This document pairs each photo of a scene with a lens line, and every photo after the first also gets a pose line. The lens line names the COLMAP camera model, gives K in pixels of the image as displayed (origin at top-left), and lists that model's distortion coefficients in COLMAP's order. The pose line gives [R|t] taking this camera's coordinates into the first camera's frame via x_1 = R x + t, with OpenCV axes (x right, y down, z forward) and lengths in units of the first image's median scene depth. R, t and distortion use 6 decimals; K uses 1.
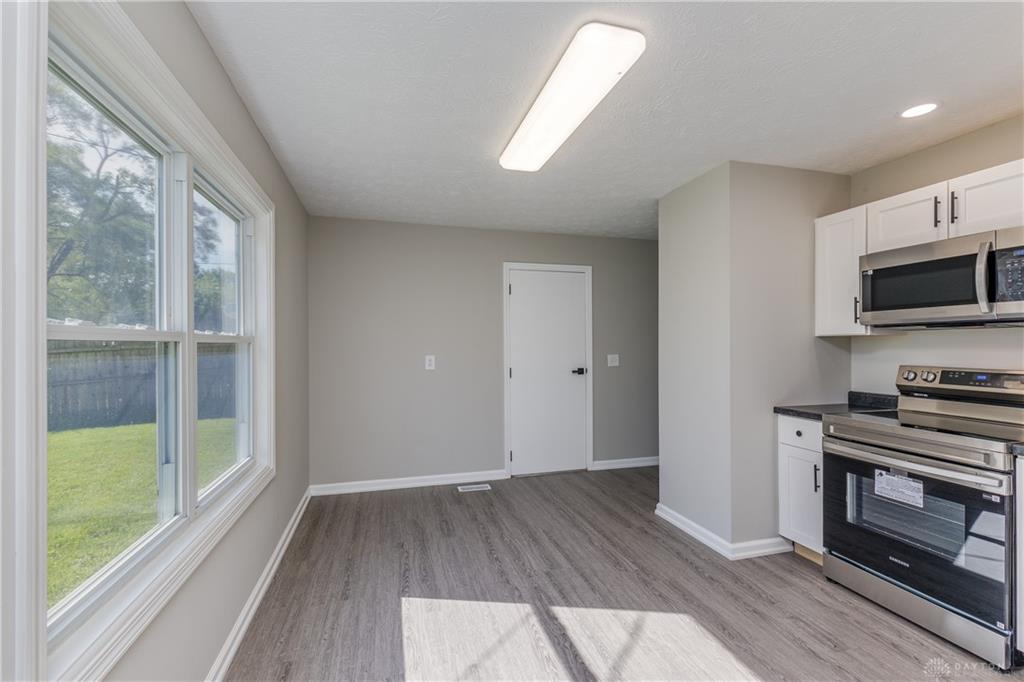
lens RADIAL K [[447.7, 0, 509.1], [0, 447.7, 343.3], [0, 0, 1]] dist [0.013104, -0.000649]
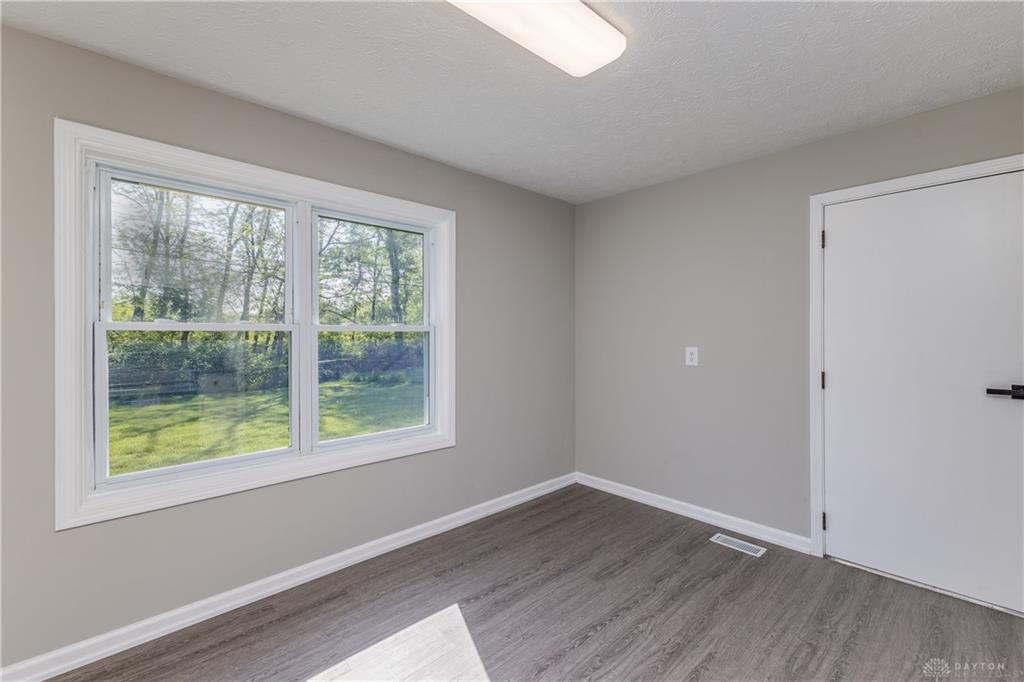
lens RADIAL K [[447.7, 0, 520.8], [0, 447.7, 334.9], [0, 0, 1]] dist [0.013104, -0.000649]
pose [[0.461187, 0.007894, -0.887268, 0.456726], [0.002822, 0.999942, 0.010364, -0.002451], [0.887299, -0.007284, 0.461138, 0.488214]]
